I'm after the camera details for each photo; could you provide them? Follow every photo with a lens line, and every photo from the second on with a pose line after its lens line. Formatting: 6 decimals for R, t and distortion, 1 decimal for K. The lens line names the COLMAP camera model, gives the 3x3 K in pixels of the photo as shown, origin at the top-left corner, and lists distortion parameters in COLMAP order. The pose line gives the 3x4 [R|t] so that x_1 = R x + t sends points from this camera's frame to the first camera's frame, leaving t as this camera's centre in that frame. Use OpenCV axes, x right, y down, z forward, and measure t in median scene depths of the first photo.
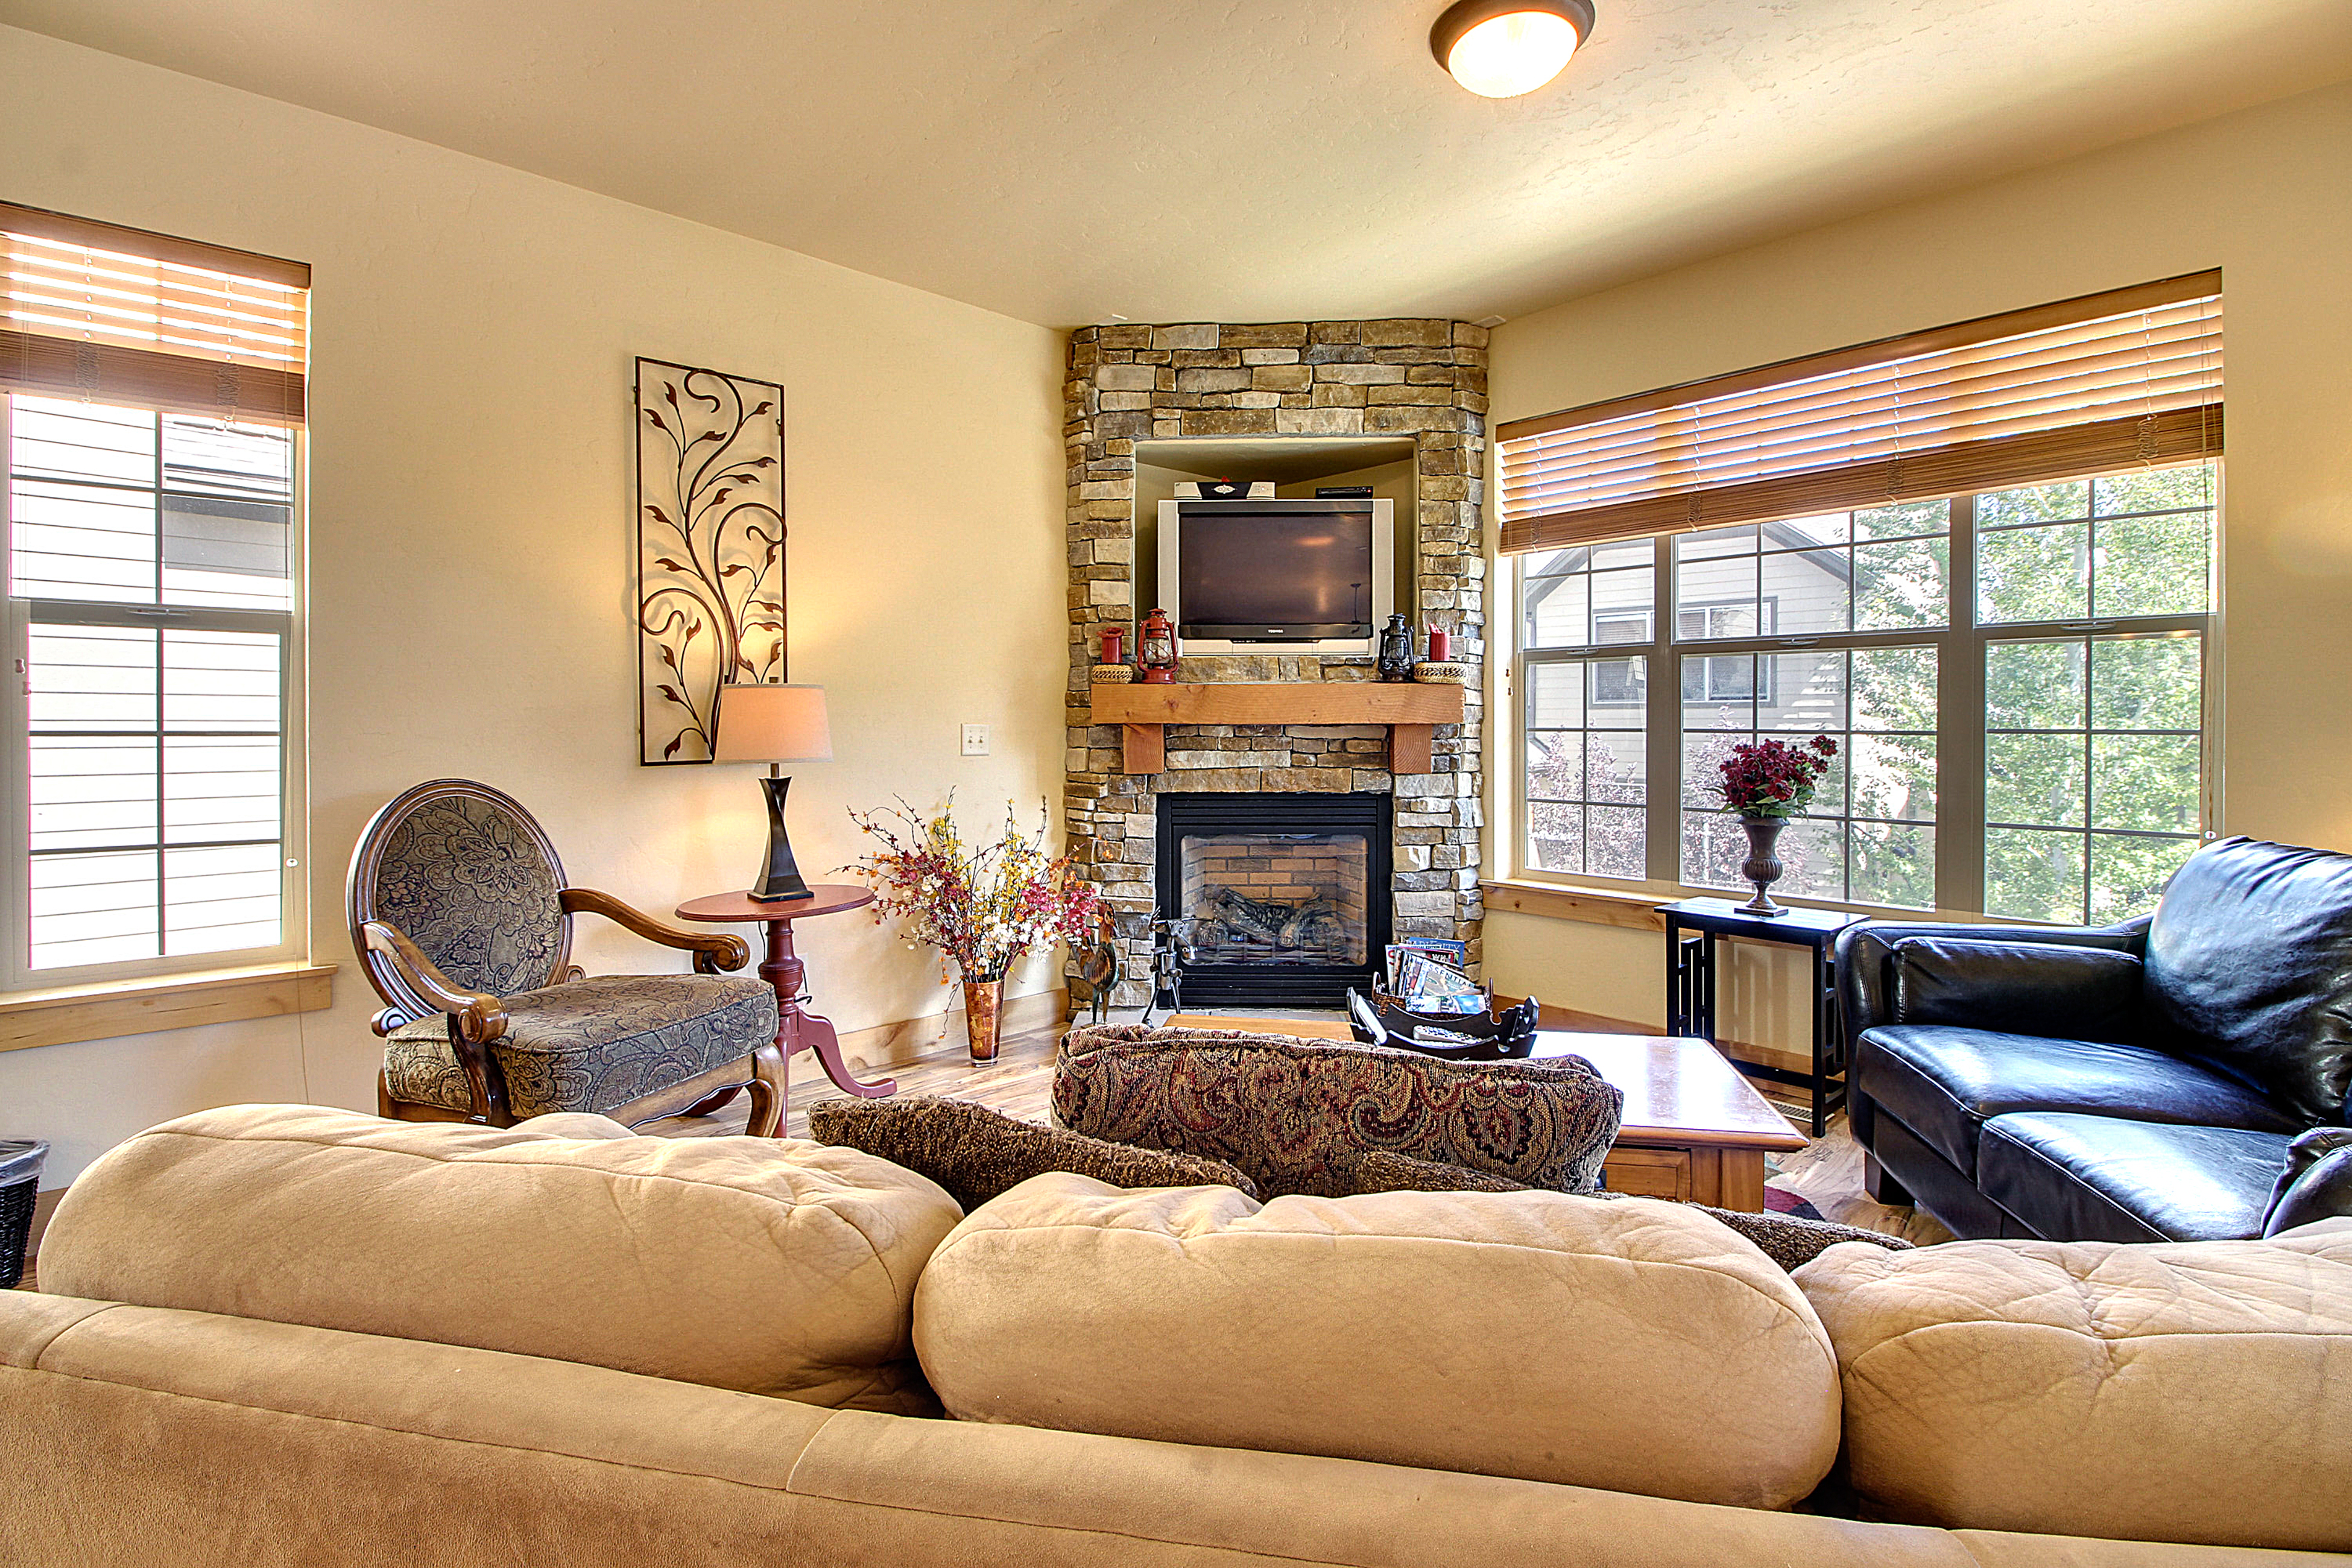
lens RADIAL K [[1132.2, 0, 1170.1], [0, 1132.2, 727.0], [0, 0, 1]] dist [0.019948, -0.000014]
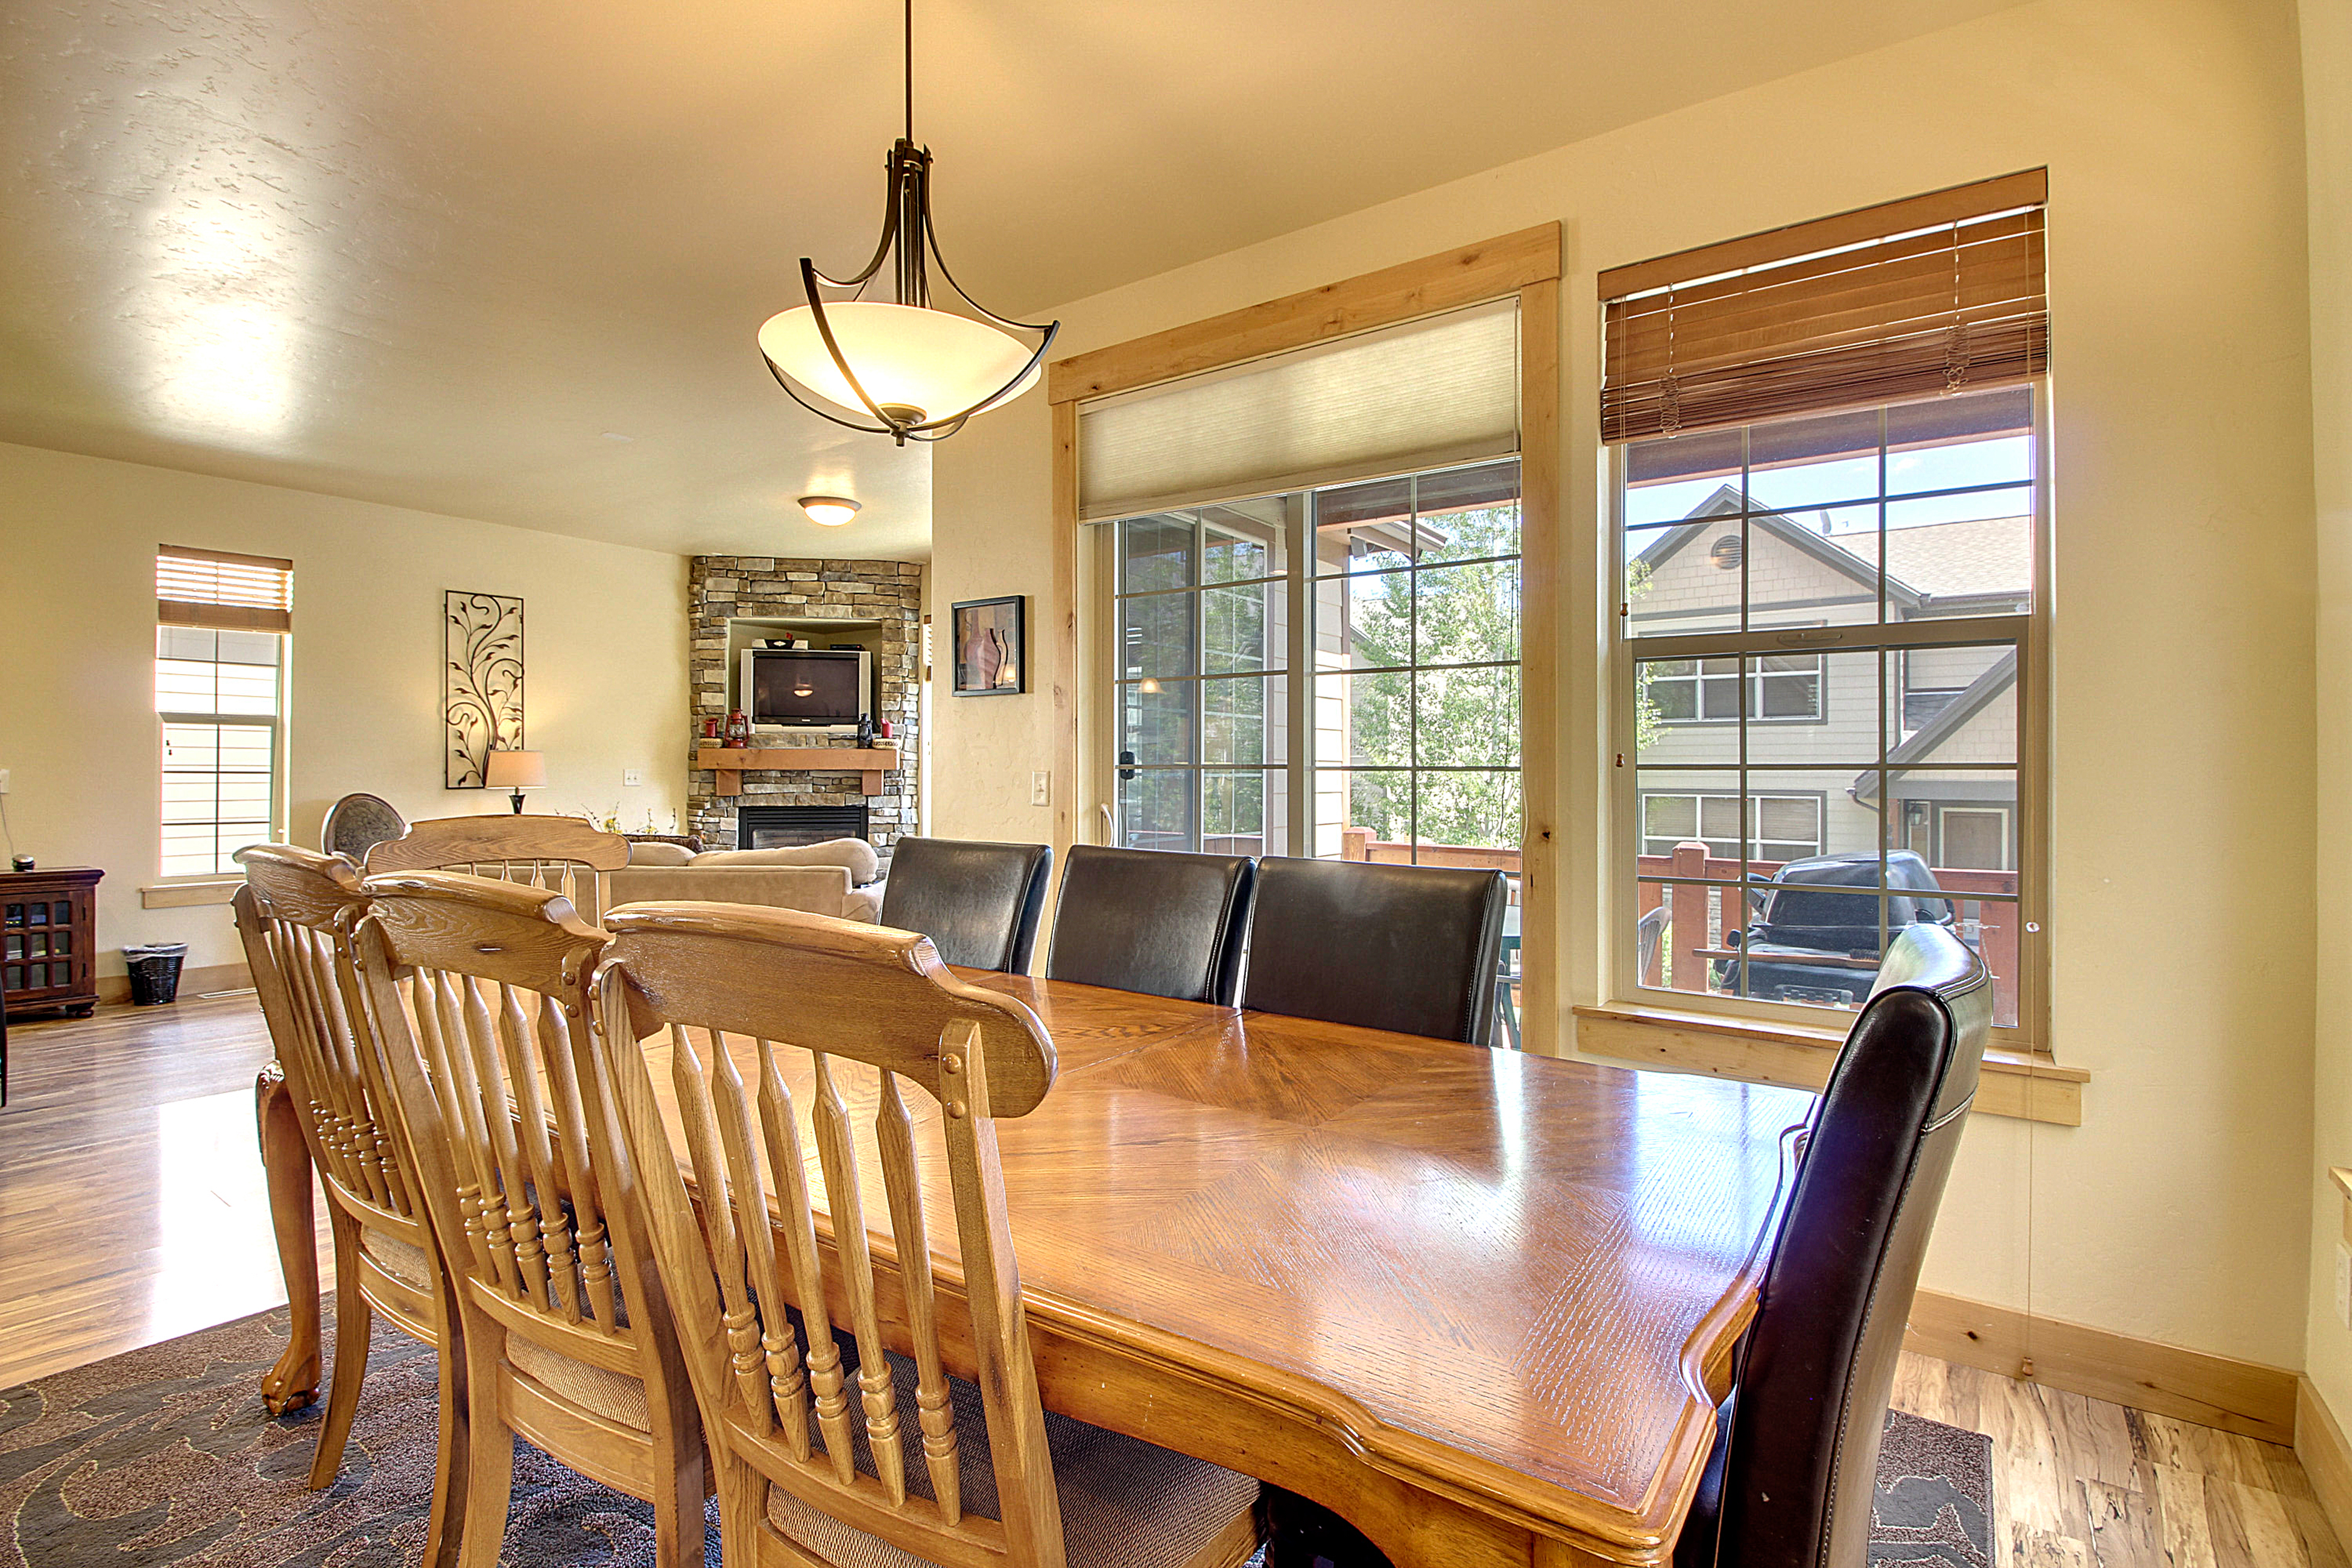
lens RADIAL K [[1107.5, 0, 1169.2], [0, 1107.5, 764.7], [0, 0, 1]] dist [-0.017069, -0.000079]
pose [[0.979838, 0.003815, 0.199757, 0.323201], [-0.002289, 0.999966, -0.007869, 0.002033], [-0.199780, 0.007253, 0.979814, -0.935258]]
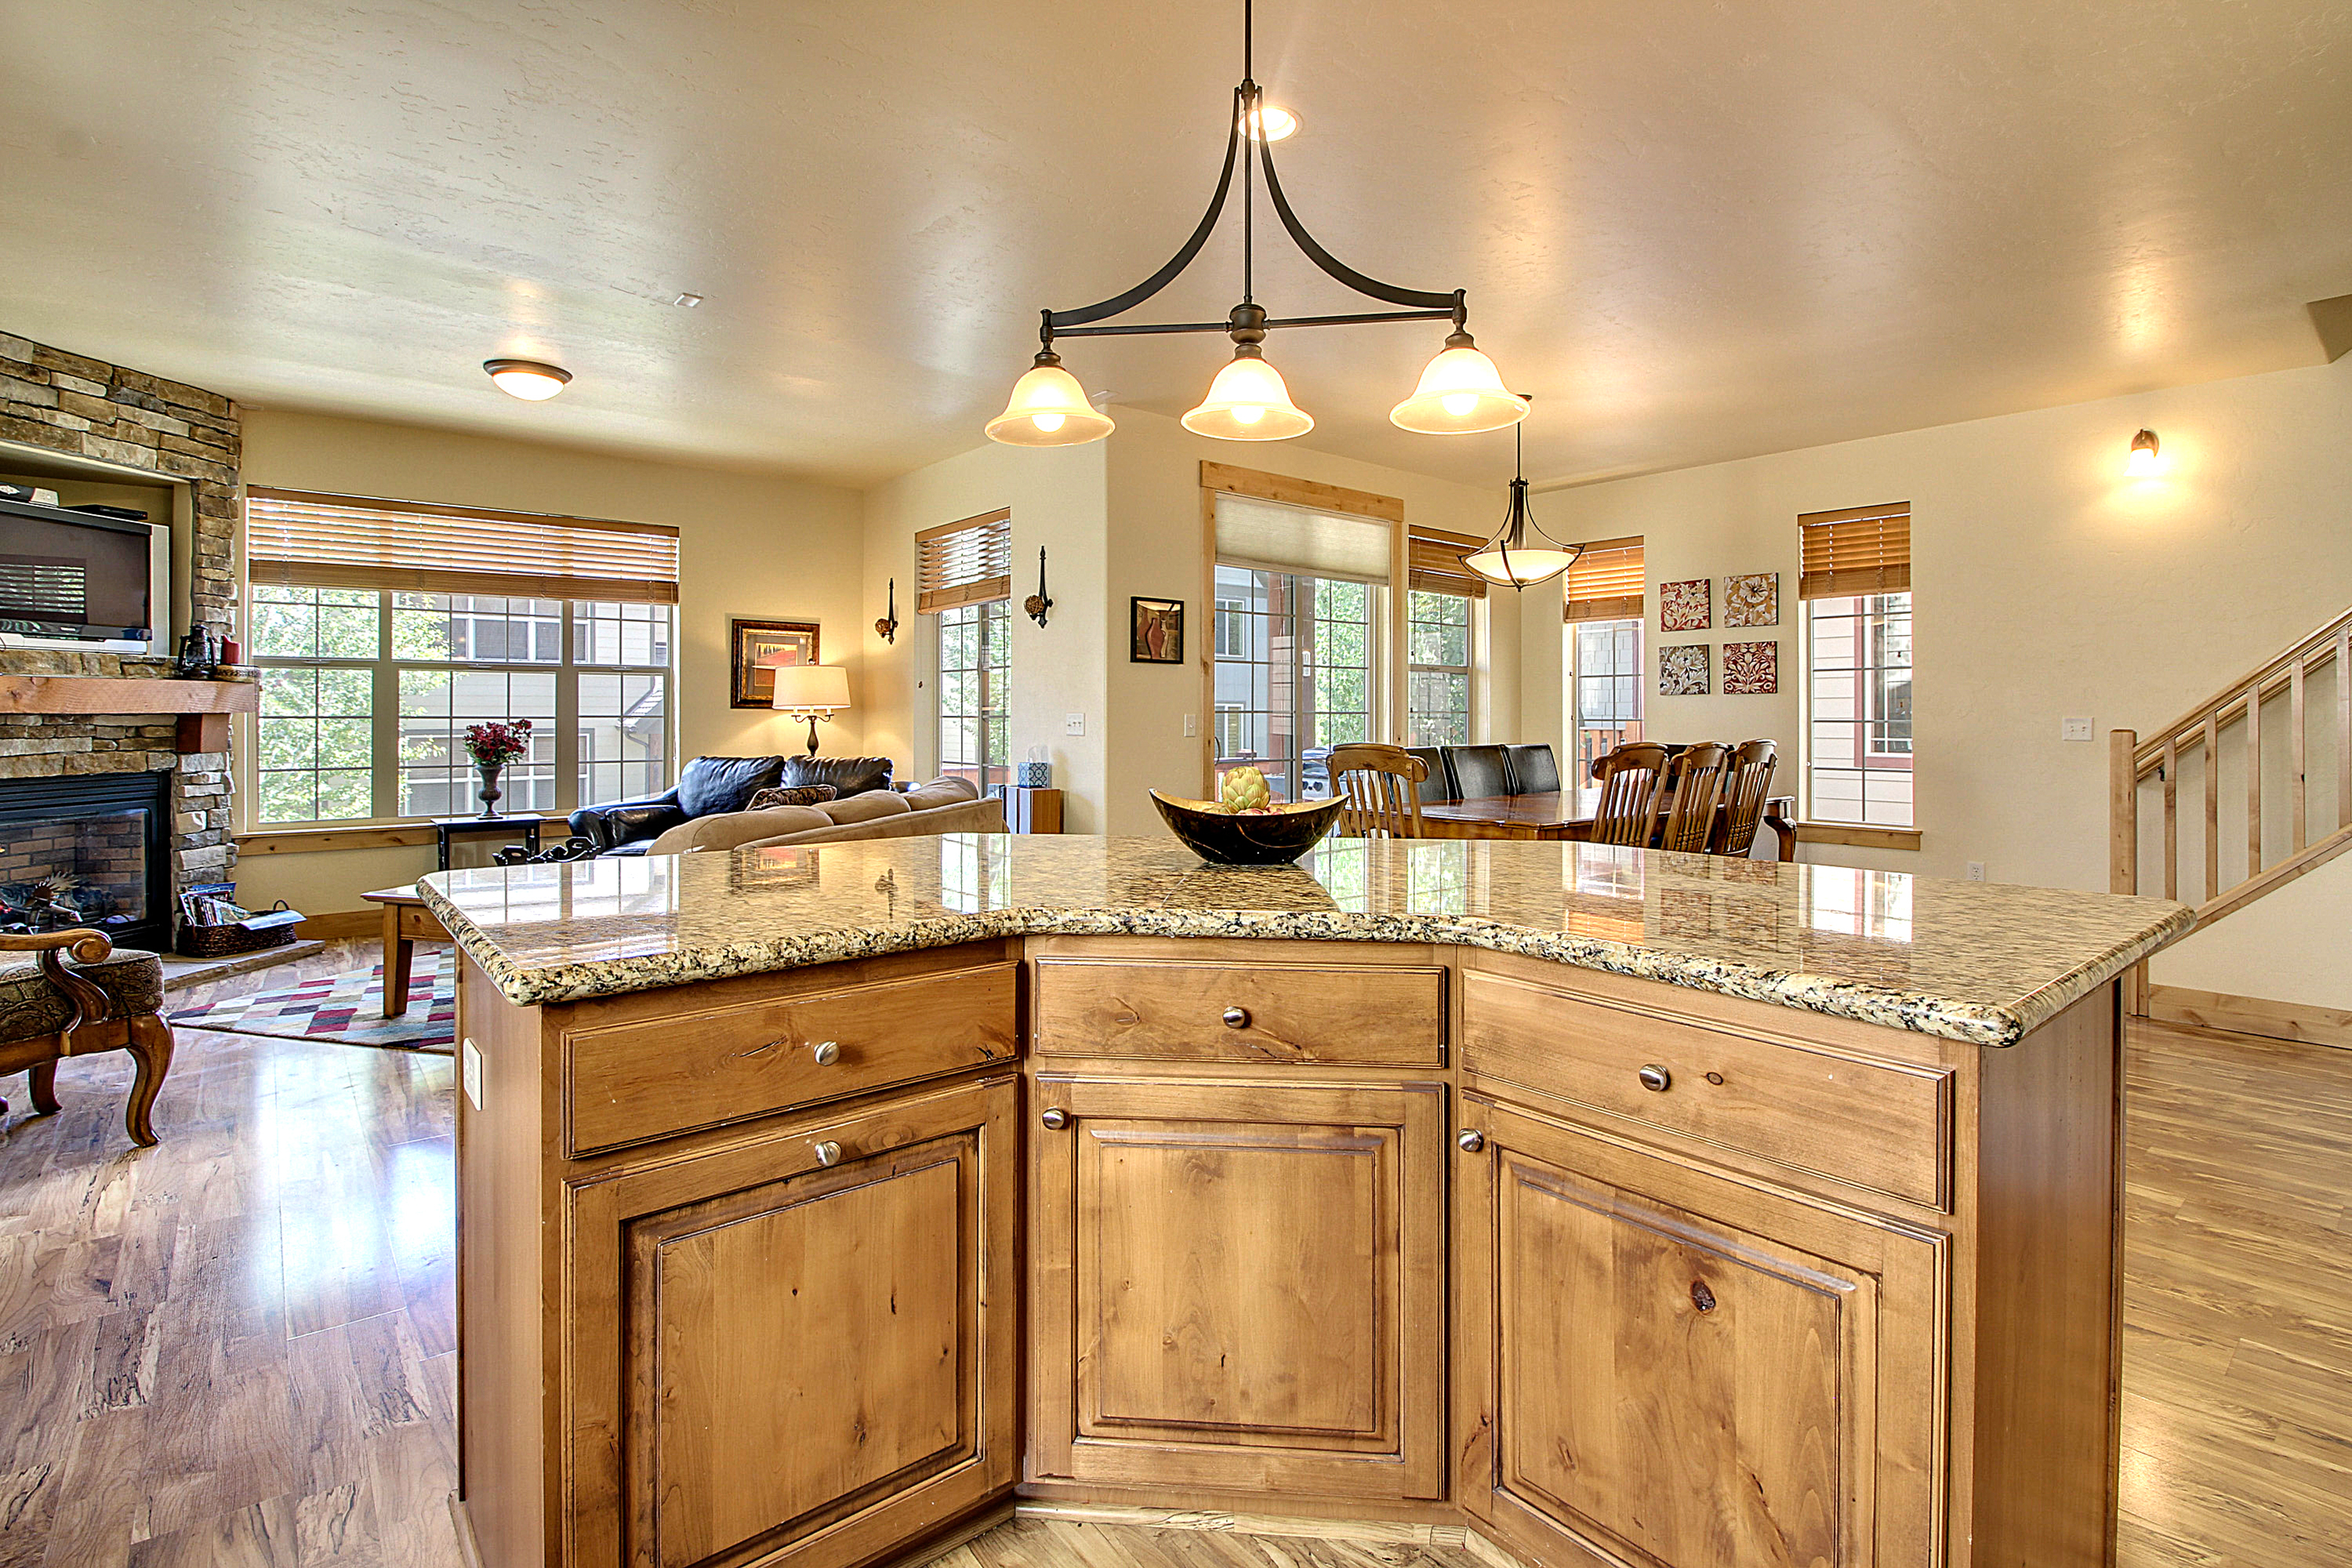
lens RADIAL K [[1145.1, 0, 1227.2], [0, 1145.1, 704.5], [0, 0, 1]] dist [-0.016139, -0.000062]
pose [[0.024125, 0.005719, 0.999693, -0.992179], [0.001581, 0.999982, -0.005759, -0.003353], [-0.999708, 0.001720, 0.024116, -0.158131]]
